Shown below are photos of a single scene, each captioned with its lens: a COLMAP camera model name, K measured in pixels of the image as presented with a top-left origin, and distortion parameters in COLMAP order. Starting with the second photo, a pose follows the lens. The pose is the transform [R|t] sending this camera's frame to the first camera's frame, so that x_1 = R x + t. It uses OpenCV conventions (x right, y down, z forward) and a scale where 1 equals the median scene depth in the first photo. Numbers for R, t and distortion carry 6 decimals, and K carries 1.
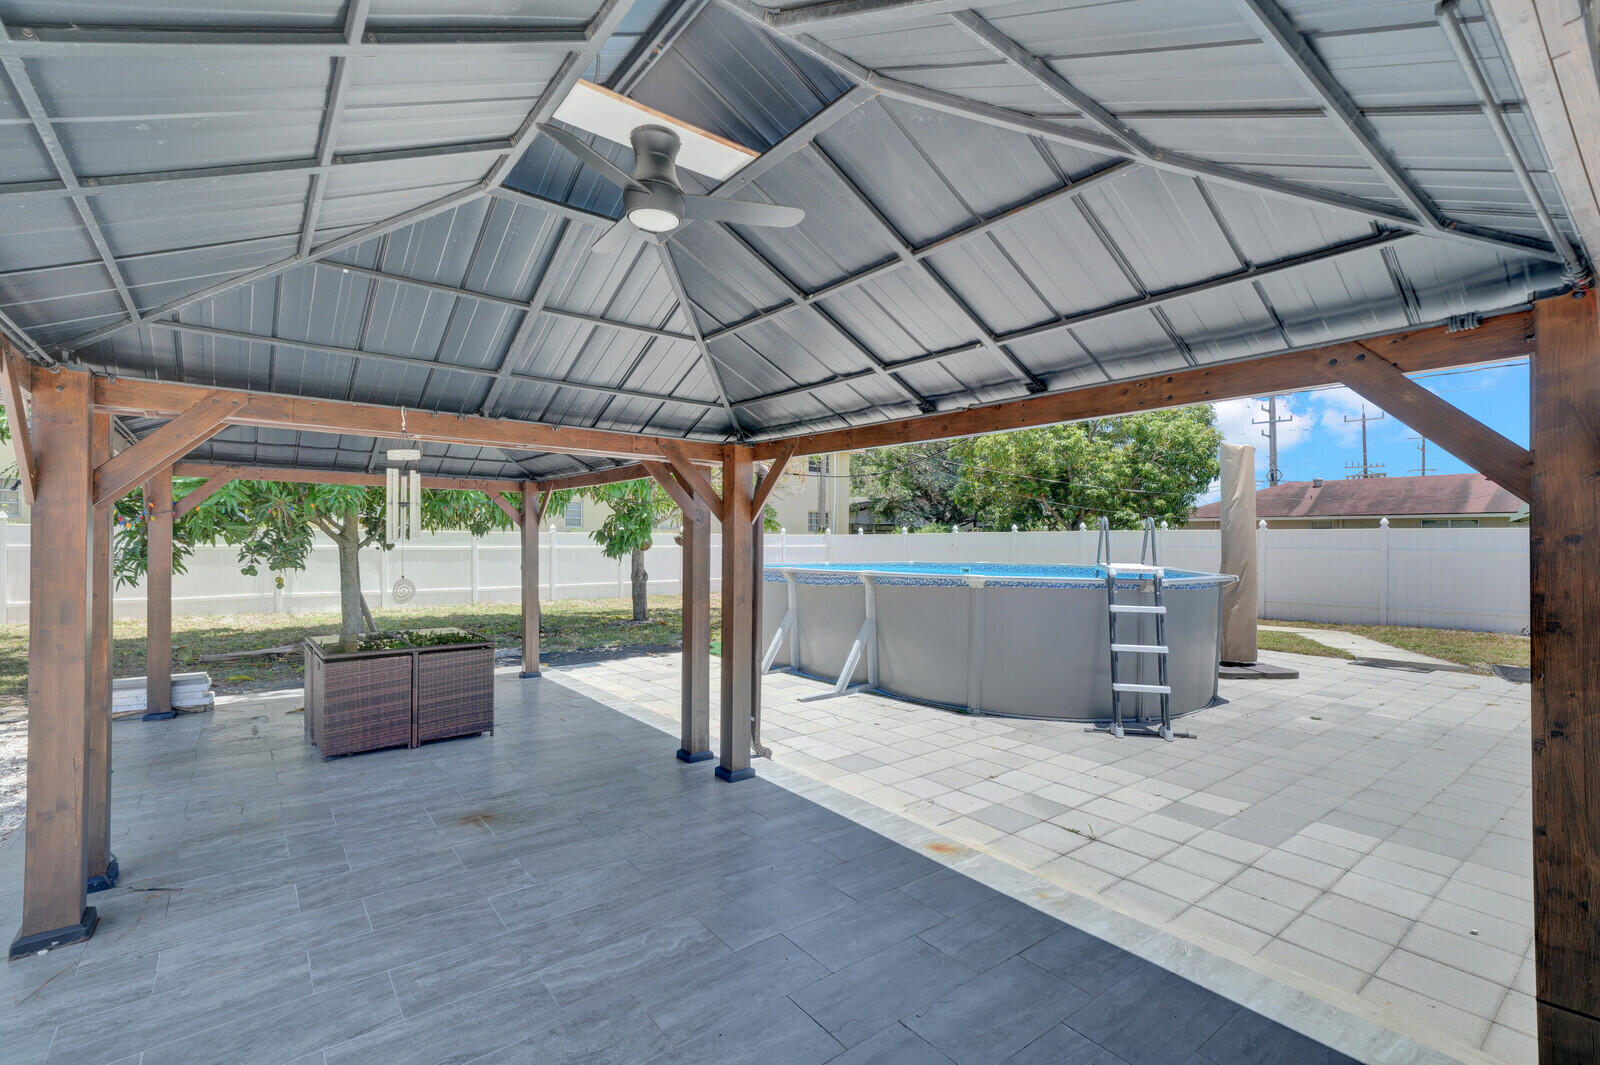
lens RADIAL K [[705.2, 0, 802.8], [0, 705.2, 541.4], [0, 0, 1]] dist [0.004476, 0.001018]
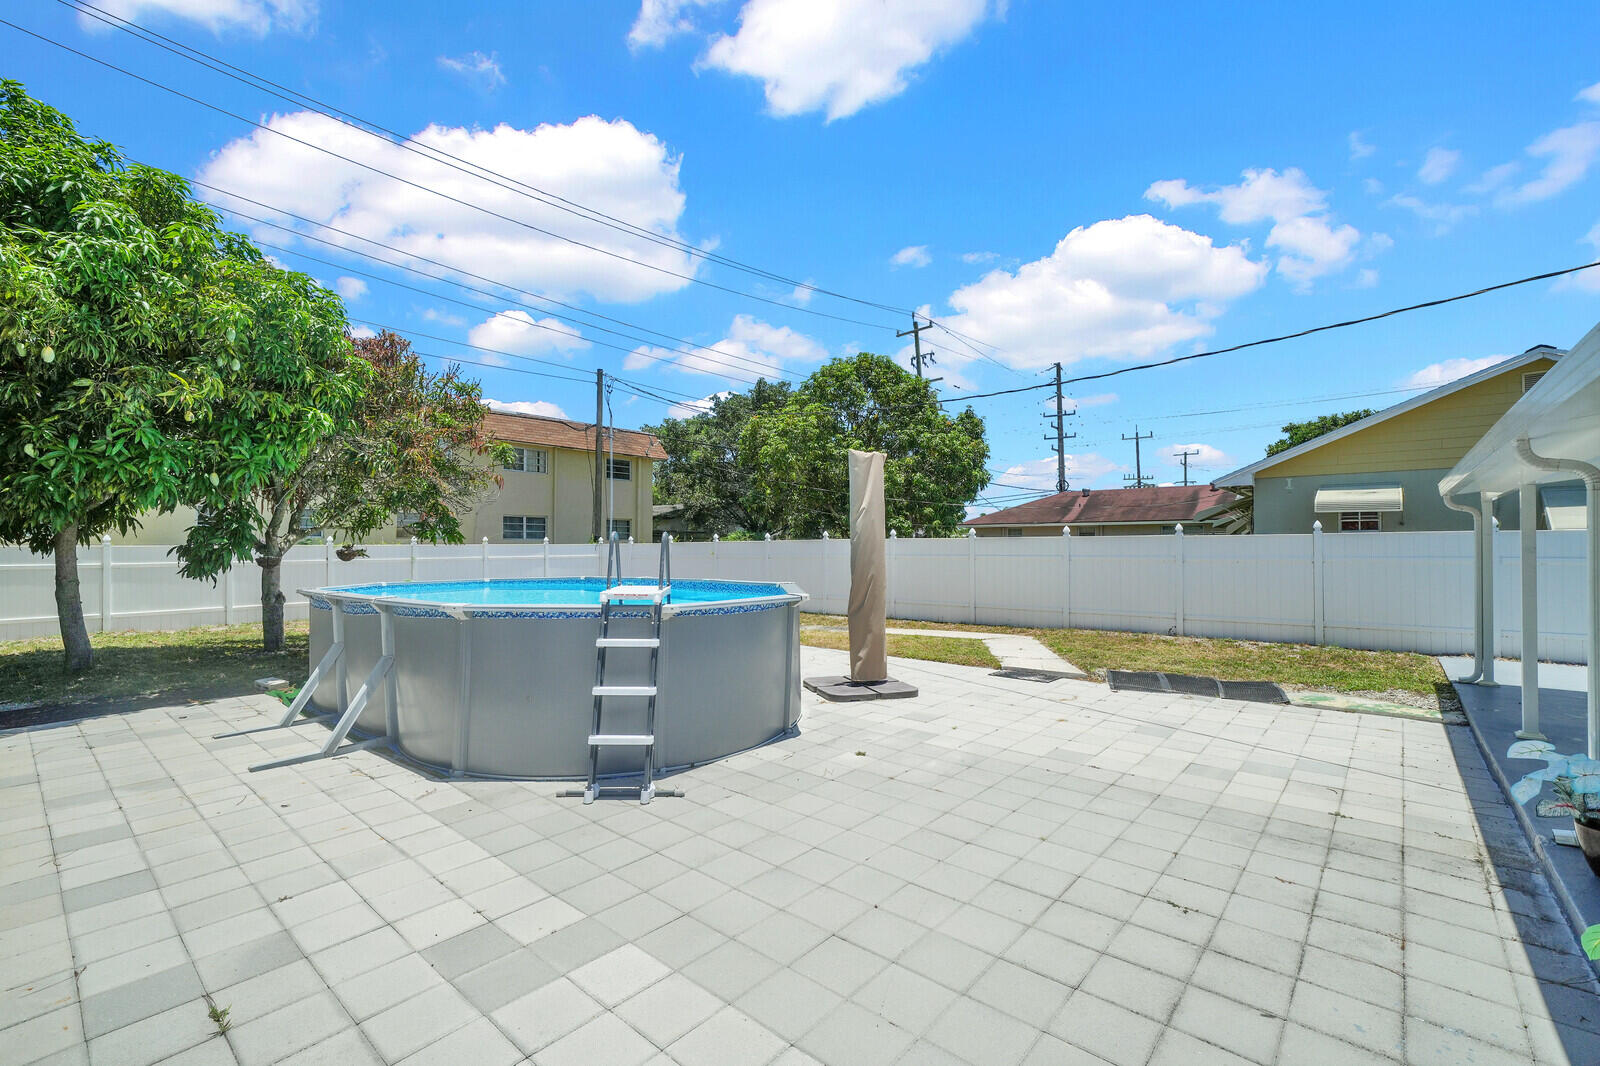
lens RADIAL K [[684.7, 0, 800.0], [0, 684.7, 533.0], [0, 0, 1]] dist [0.002845, 0.000240]
pose [[0.981322, -0.005482, 0.192292, 0.383848], [0.009283, 0.999779, -0.018869, -0.012350], [-0.192146, 0.020302, 0.981156, 0.120216]]
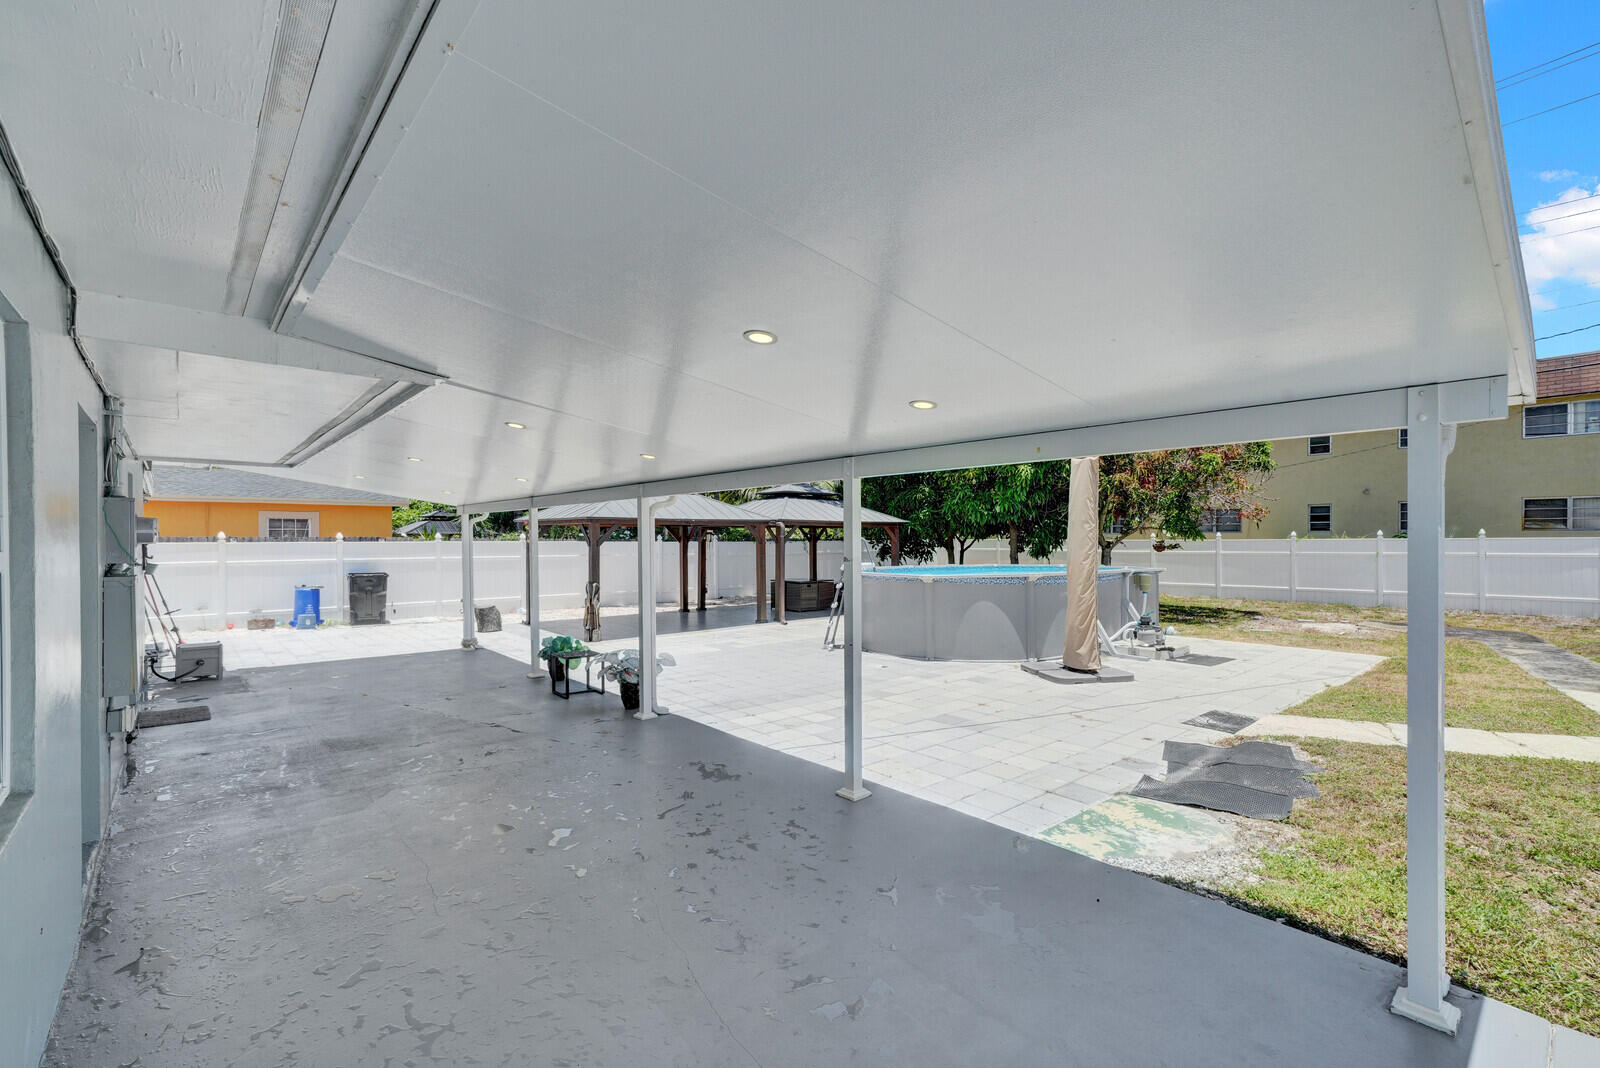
lens RADIAL K [[705.2, 0, 802.8], [0, 705.2, 542.9], [0, 0, 1]] dist [0.004476, 0.001018]
pose [[0.052546, -0.003715, -0.998612, 1.791167], [0.002257, 0.999991, -0.003602, -0.011088], [0.998616, -0.002065, 0.052554, 0.590967]]
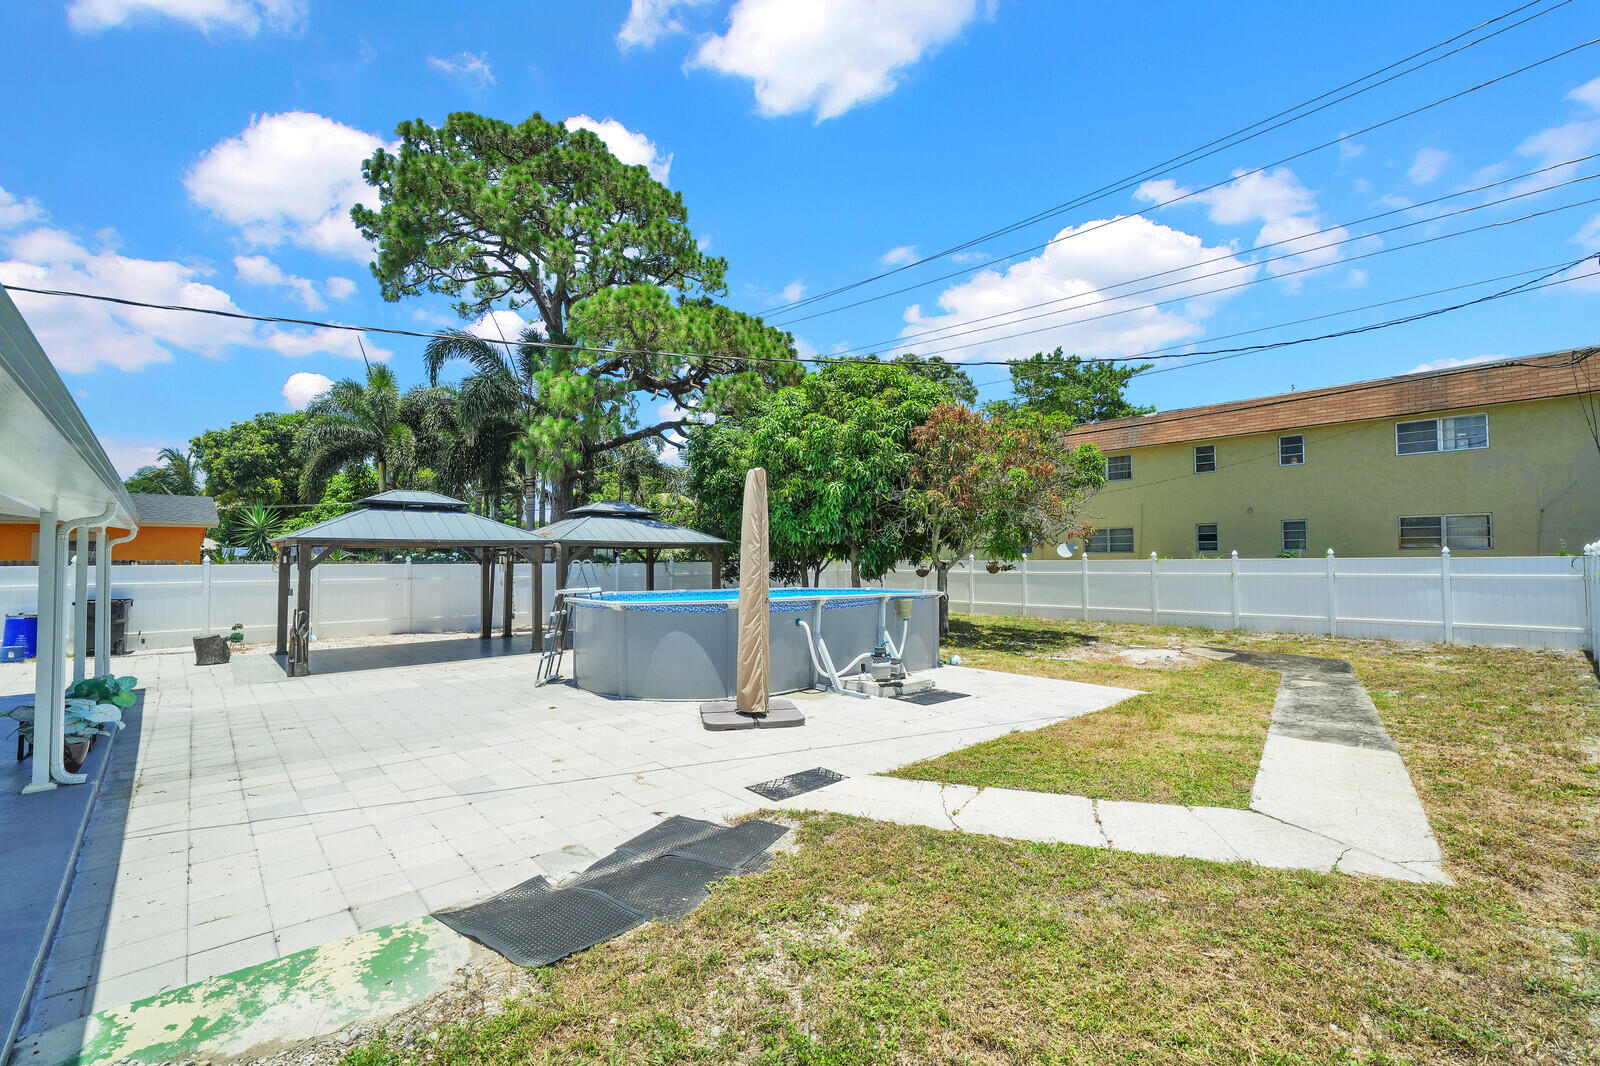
lens RADIAL K [[688.2, 0, 794.0], [0, 688.2, 538.0], [0, 0, 1]] dist [0.004437, 0.000759]
pose [[0.057965, -0.039873, -0.997522, 1.654324], [0.004763, 0.999202, -0.039664, -0.015119], [0.998307, -0.002452, 0.058109, 1.101136]]
